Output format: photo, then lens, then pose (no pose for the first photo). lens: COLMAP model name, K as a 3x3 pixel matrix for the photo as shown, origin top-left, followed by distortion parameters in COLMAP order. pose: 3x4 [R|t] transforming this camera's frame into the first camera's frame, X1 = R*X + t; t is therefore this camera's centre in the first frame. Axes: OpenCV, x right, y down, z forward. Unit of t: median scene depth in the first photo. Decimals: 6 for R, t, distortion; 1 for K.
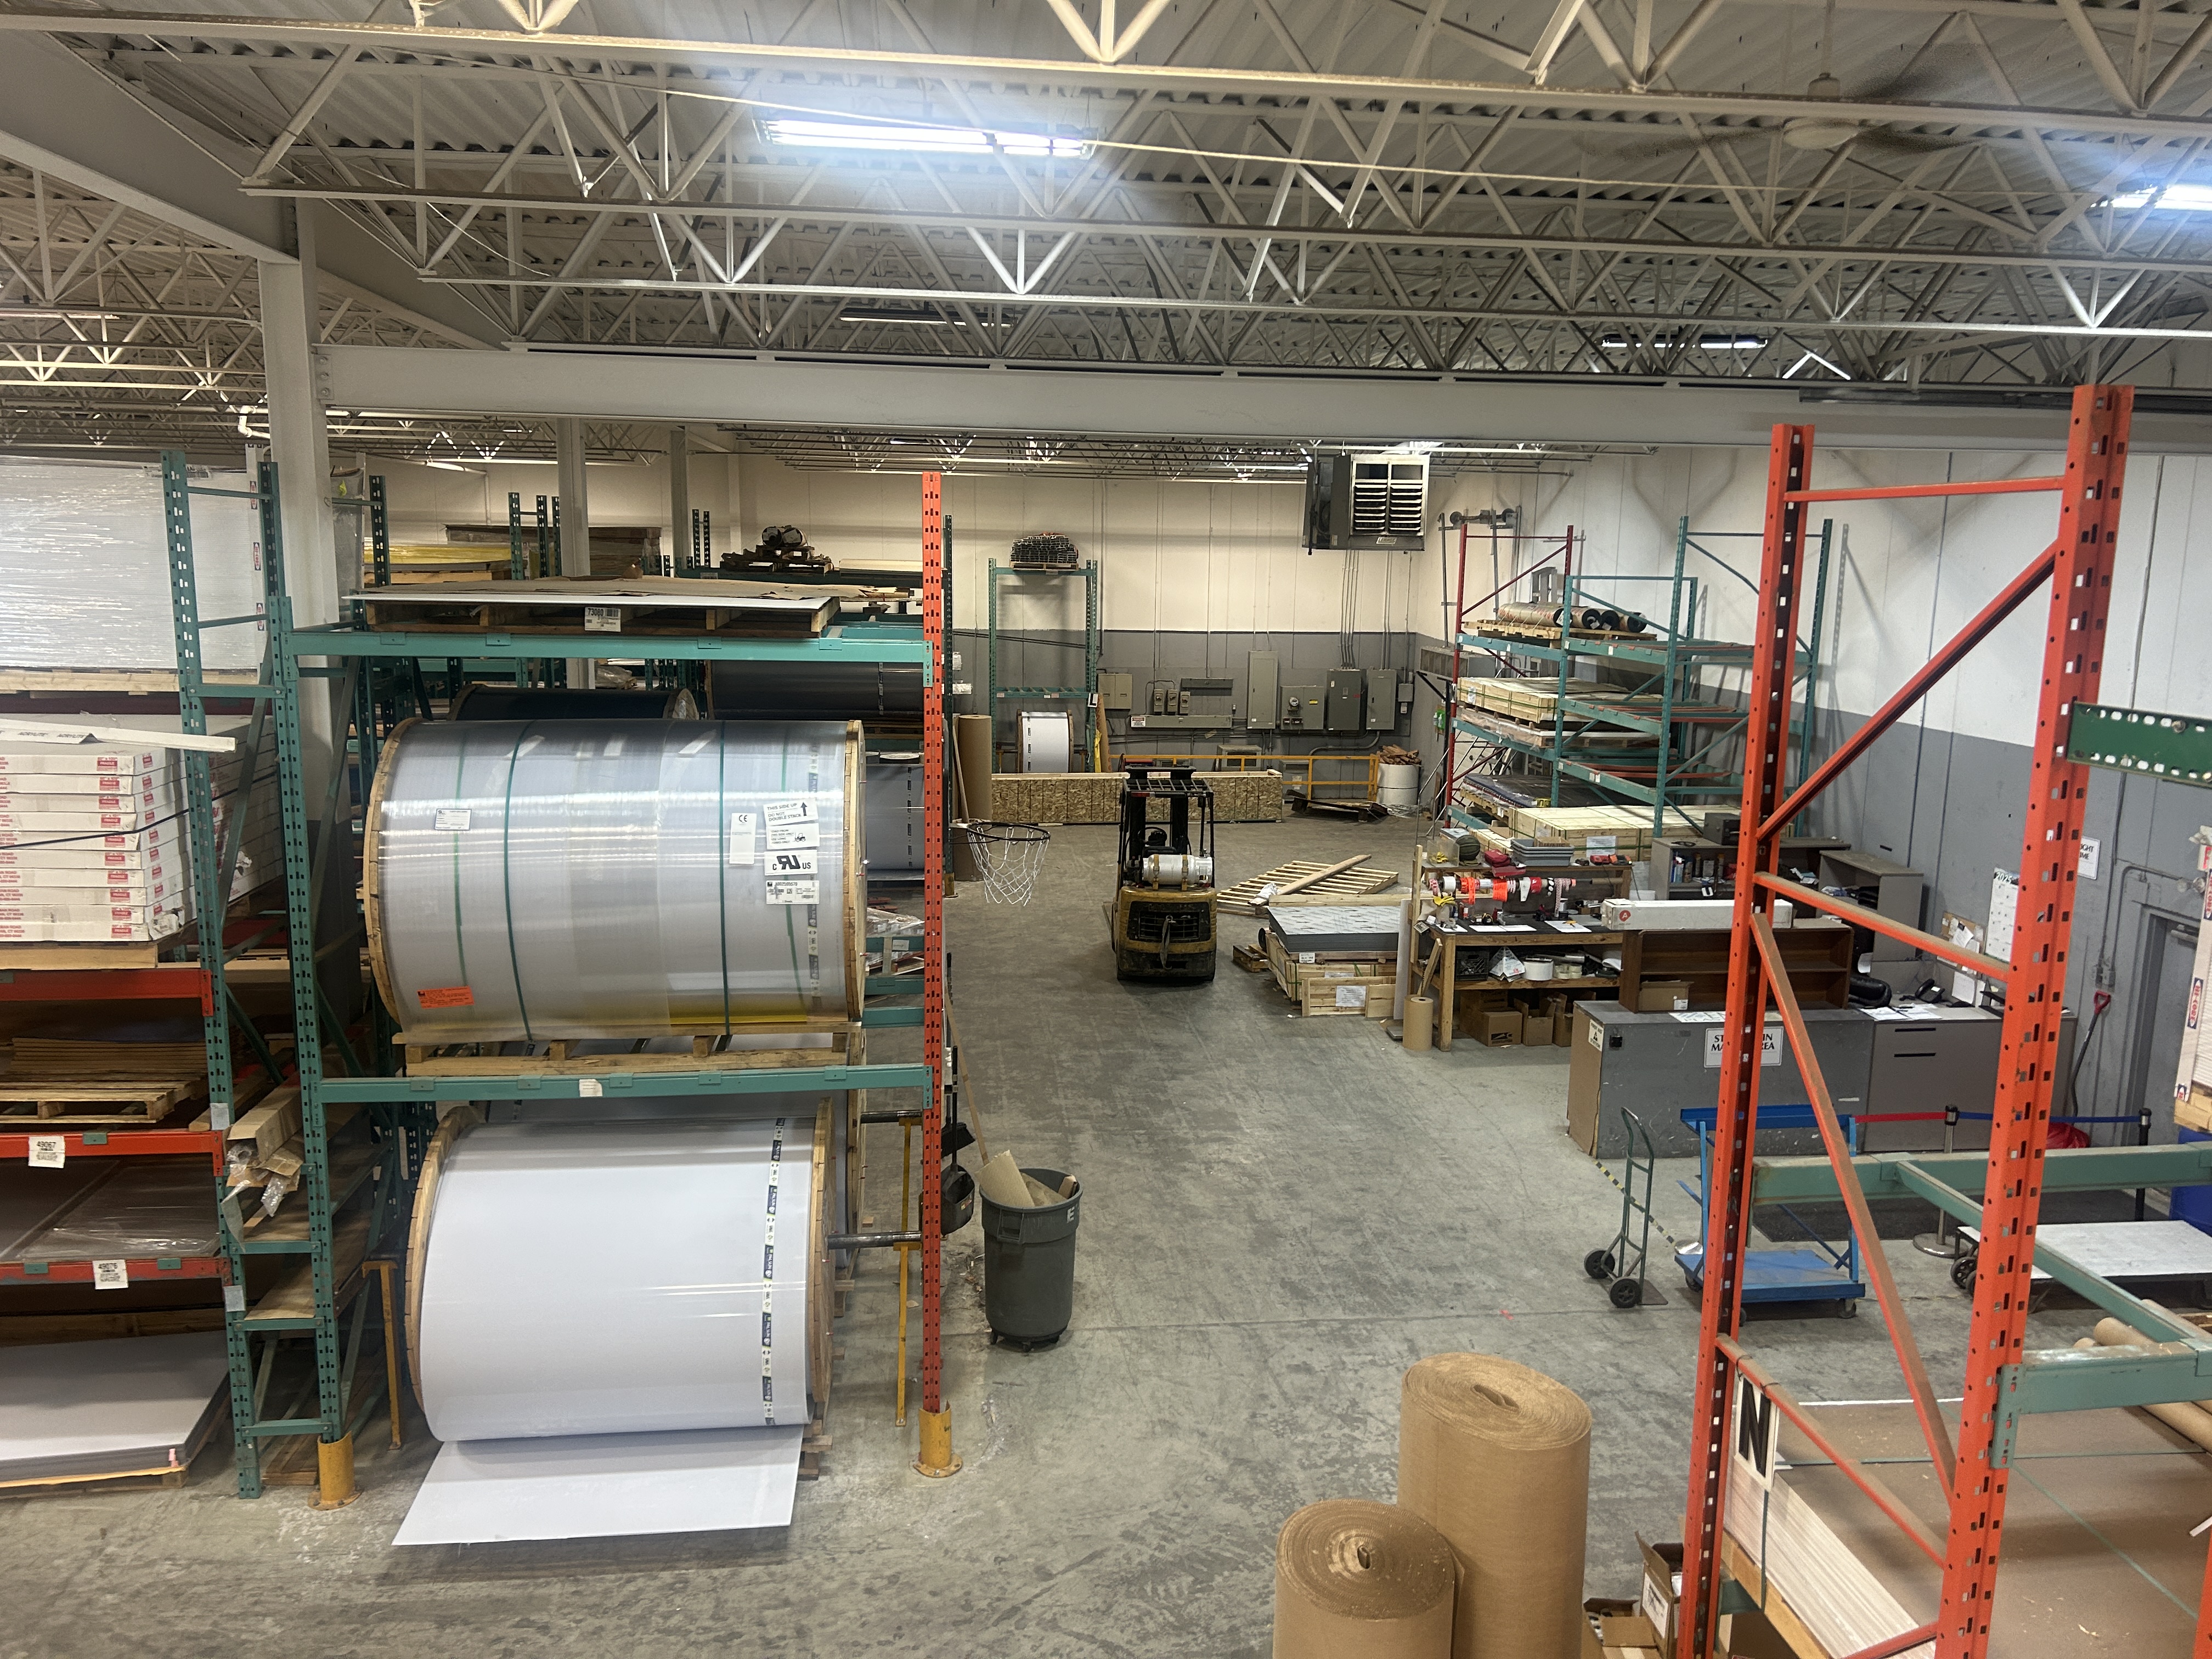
lens RADIAL K [[1640.8, 0, 1106.0], [0, 1640.8, 829.5], [0, 0, 1]] dist [0.108013, -0.000477]
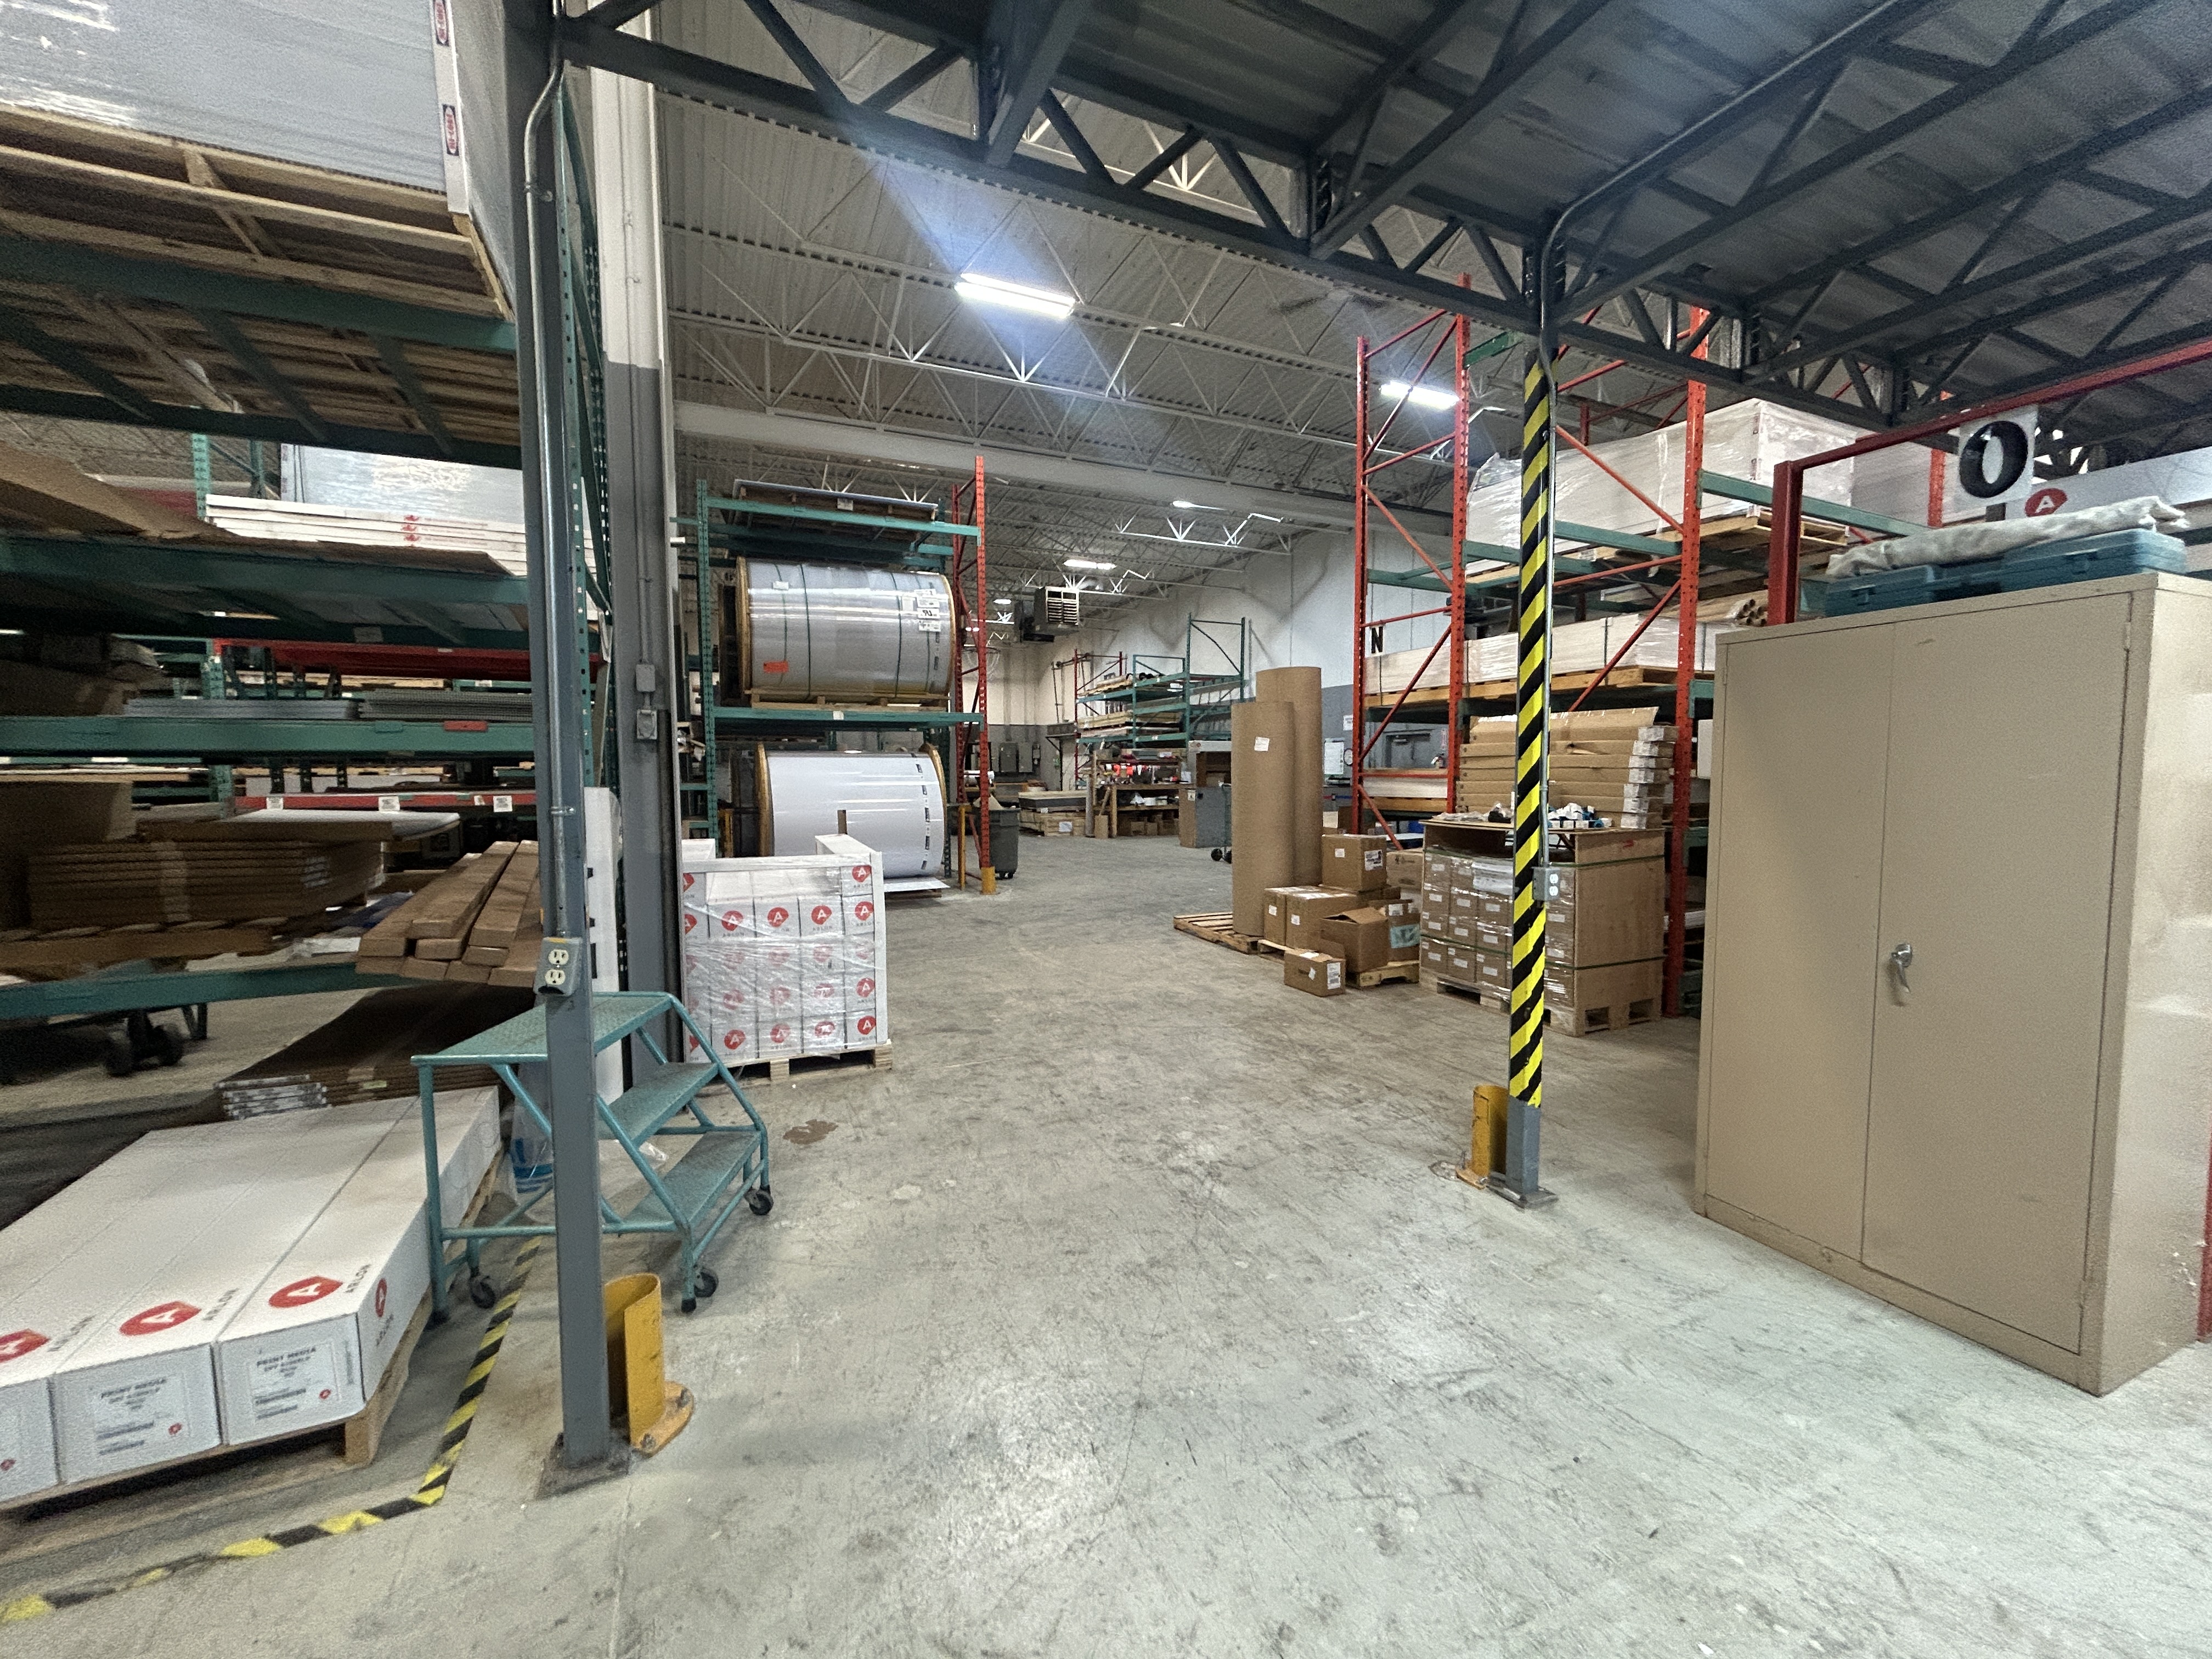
lens RADIAL K [[884.9, 0, 1109.1], [0, 884.9, 833.1], [0, 0, 1]] dist [-0.000459, -0.000171]
pose [[0.945109, -0.045637, 0.323552, -0.167243], [0.077121, 0.993378, -0.085157, 0.206500], [-0.317523, 0.105435, 0.942371, -0.103794]]
